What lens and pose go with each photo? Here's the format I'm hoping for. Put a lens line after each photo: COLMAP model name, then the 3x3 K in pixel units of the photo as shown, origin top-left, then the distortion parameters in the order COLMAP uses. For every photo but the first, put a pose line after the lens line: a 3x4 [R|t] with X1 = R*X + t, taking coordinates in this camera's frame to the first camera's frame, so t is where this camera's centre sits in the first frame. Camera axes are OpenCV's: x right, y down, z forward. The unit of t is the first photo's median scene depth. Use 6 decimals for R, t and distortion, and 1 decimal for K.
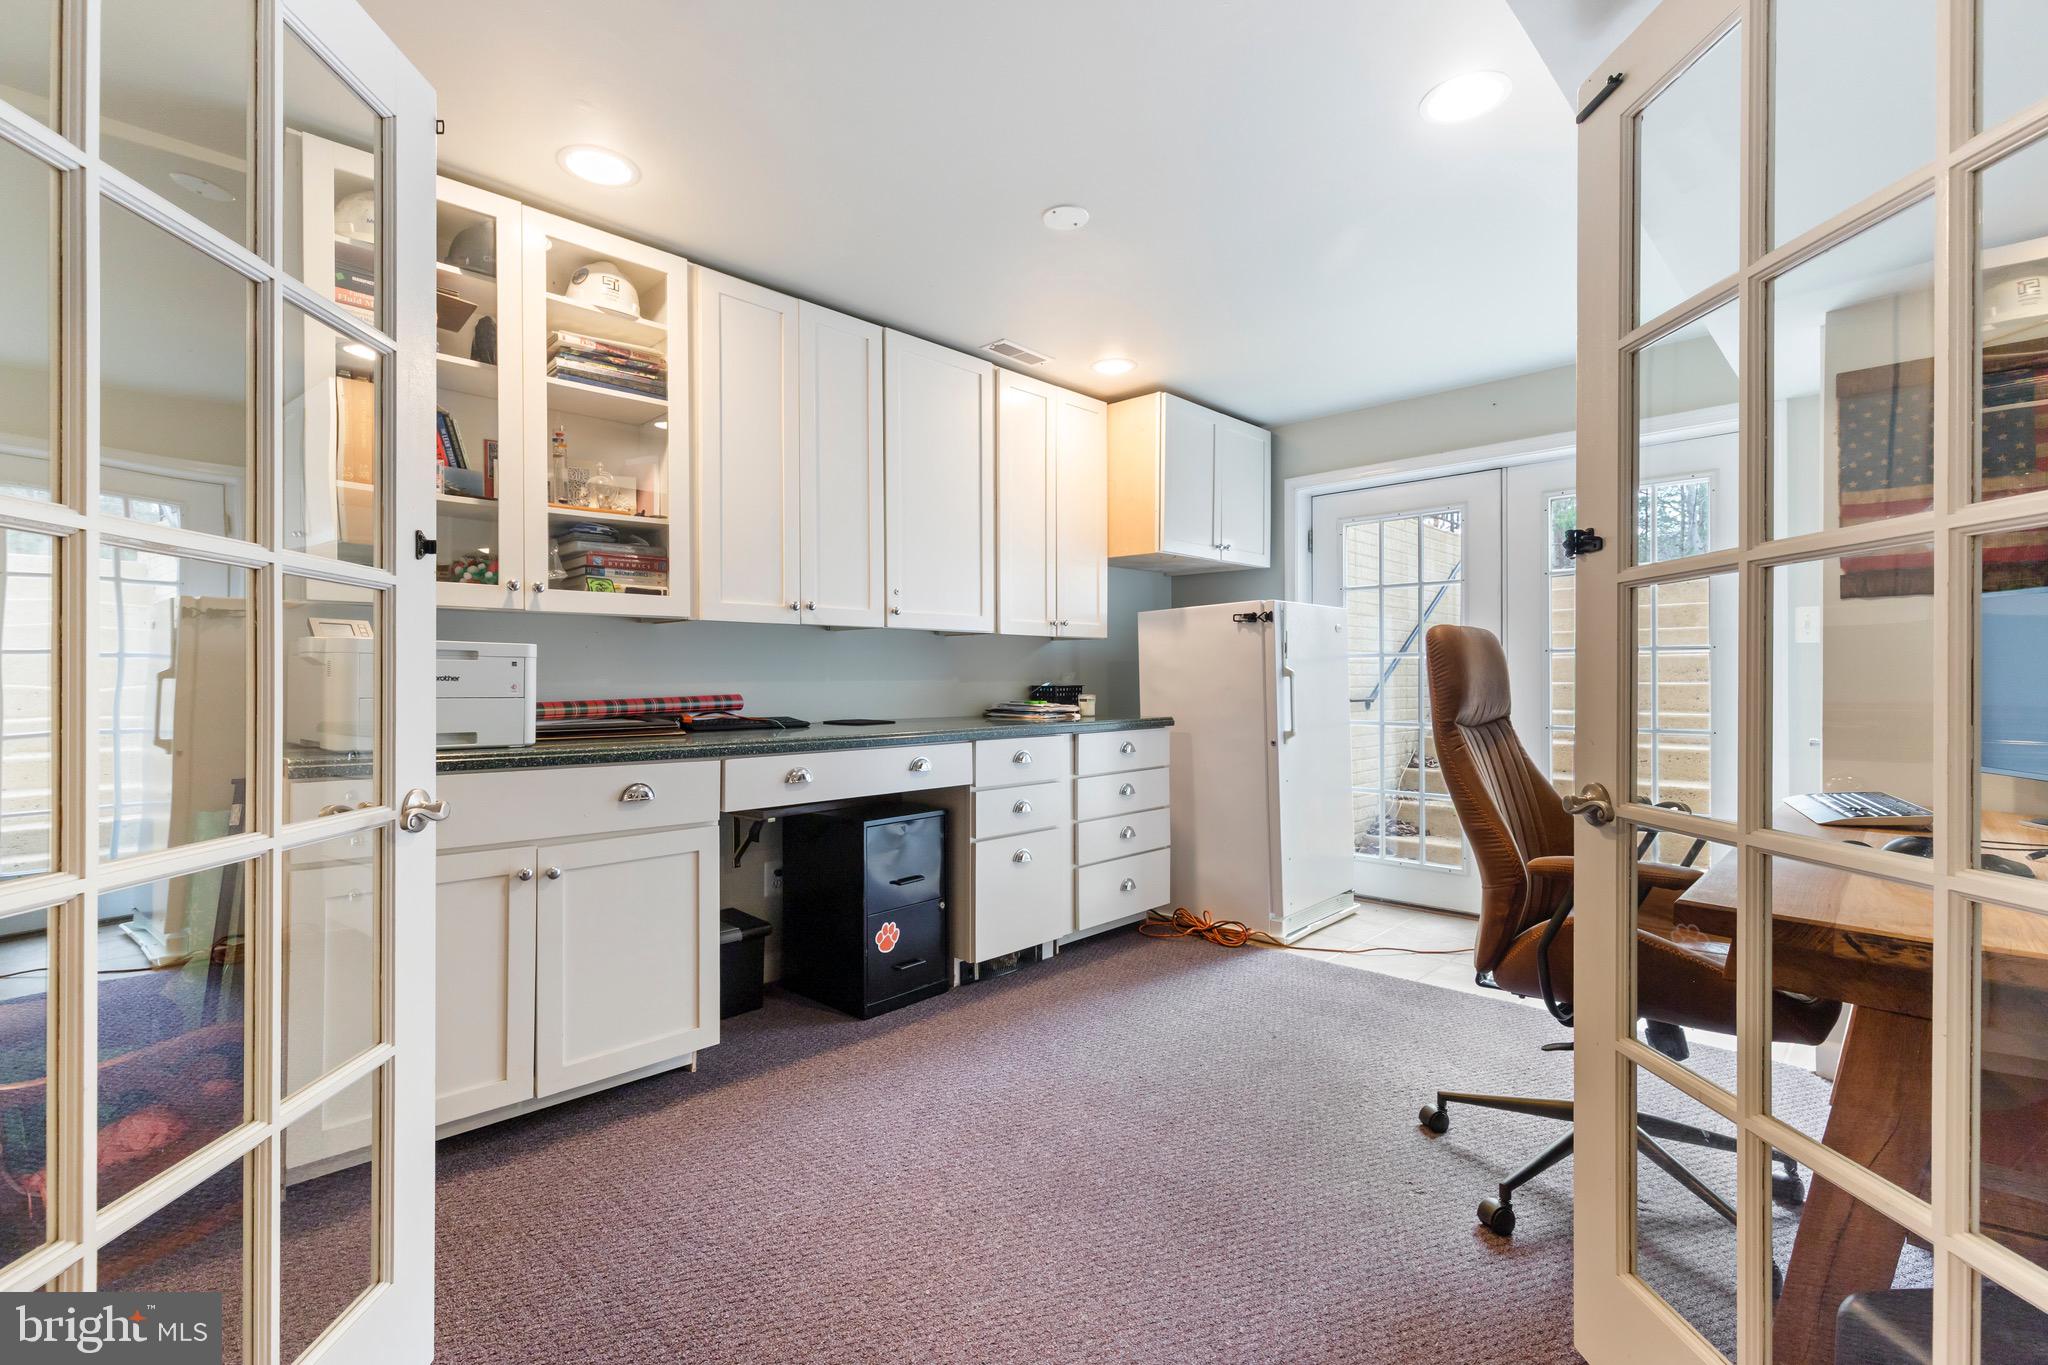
lens RADIAL K [[921.5, 0, 1021.2], [0, 921.5, 684.8], [0, 0, 1]] dist [-0.000023, -0.000708]
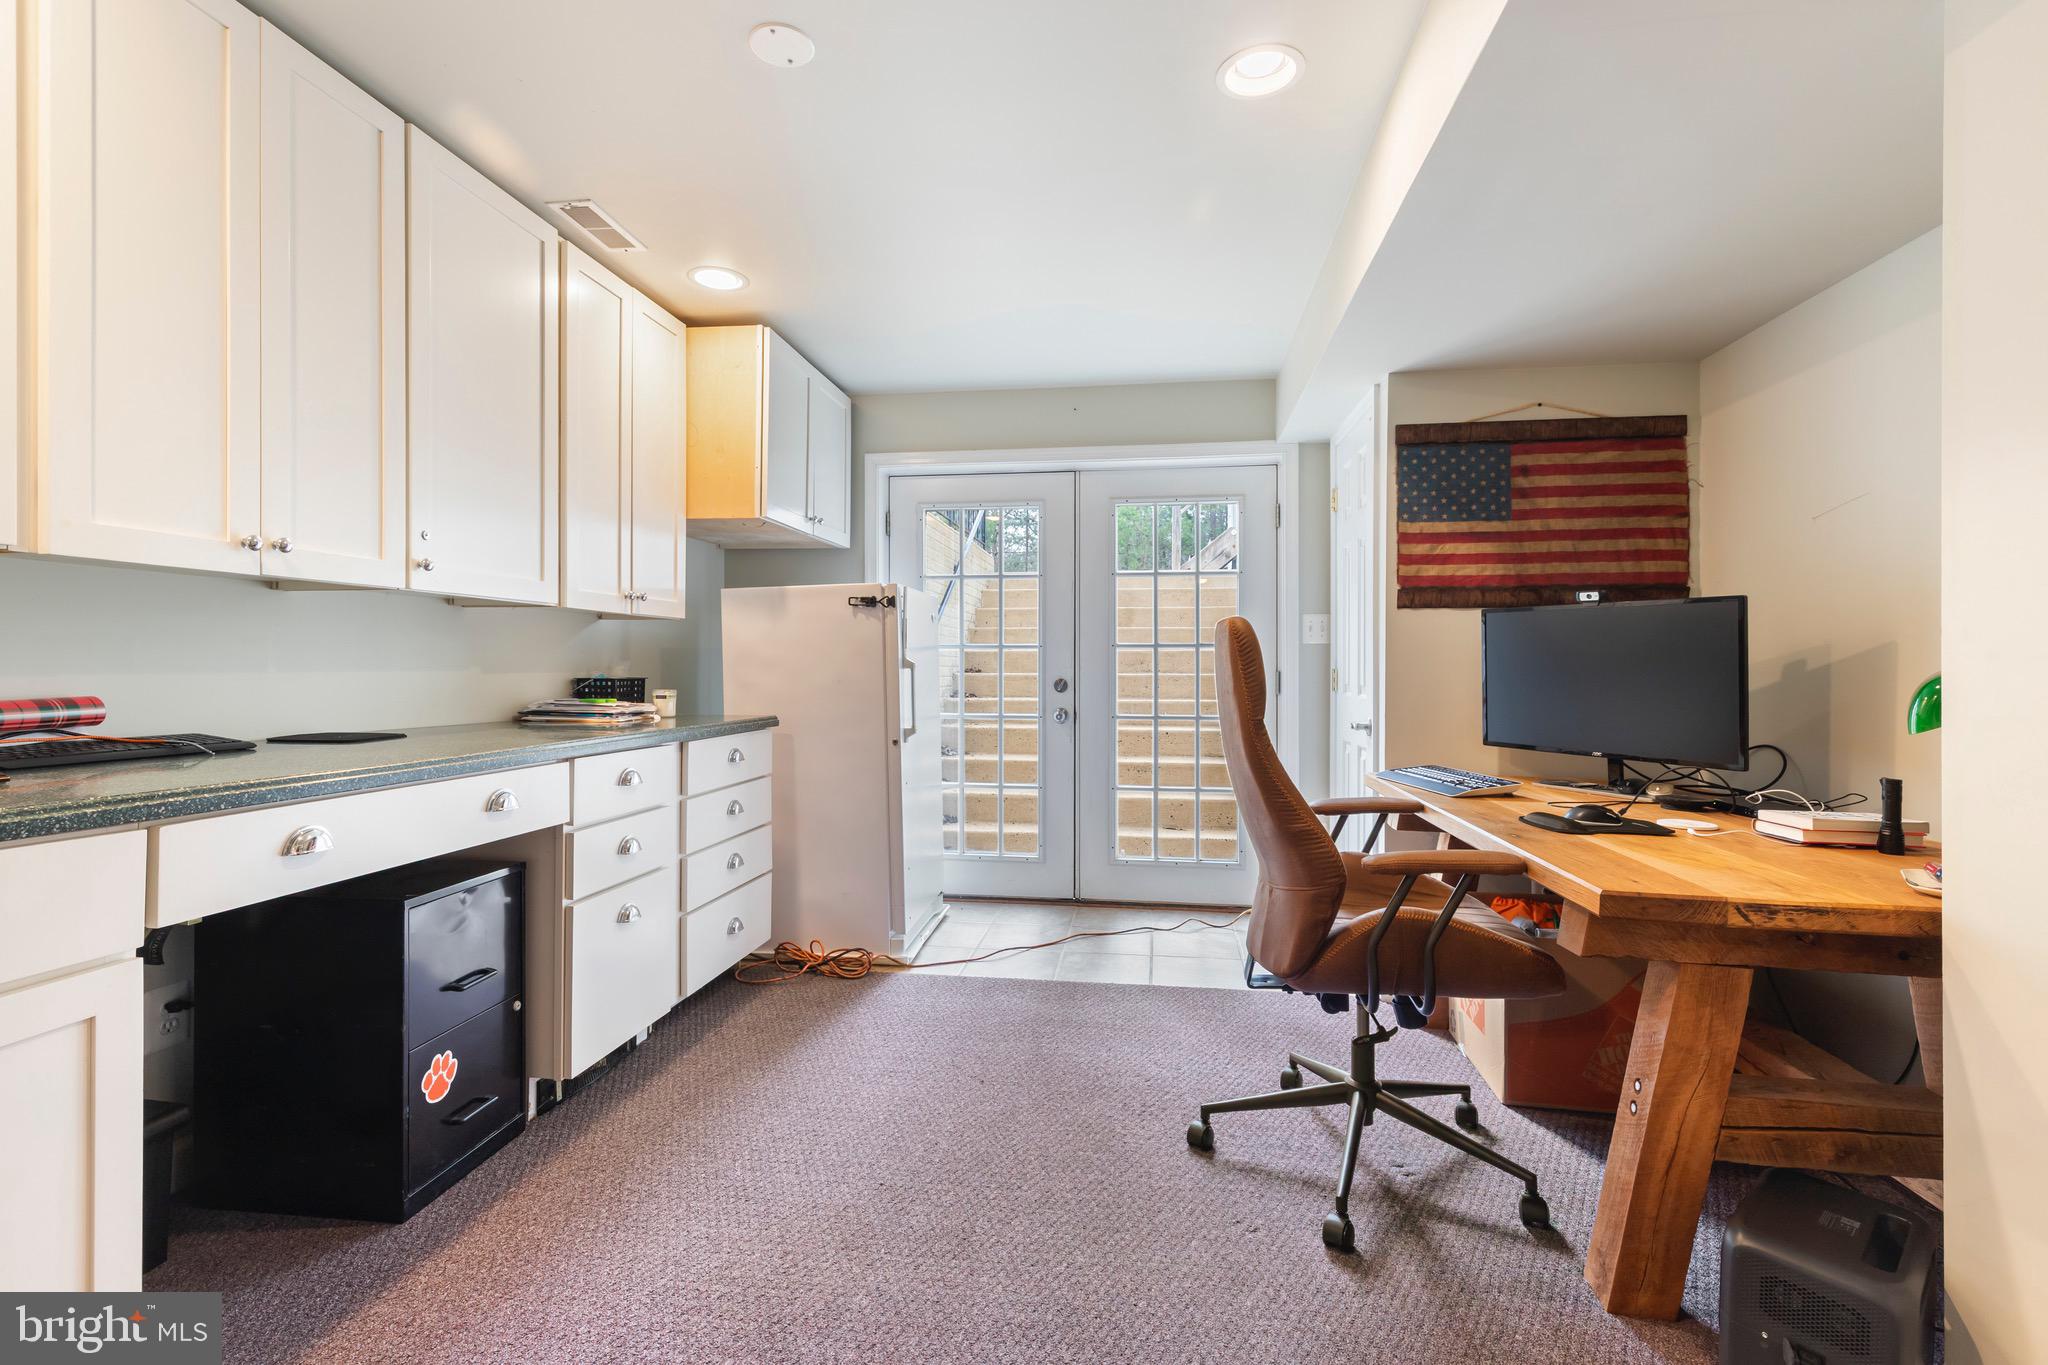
lens RADIAL K [[921.5, 0, 1022.9], [0, 921.5, 670.6], [0, 0, 1]] dist [-0.000023, -0.000708]
pose [[0.809505, 0.003864, 0.587100, -0.163915], [-0.001670, 0.999989, -0.004278, -0.003306], [-0.587110, 0.002483, 0.809503, 0.212186]]
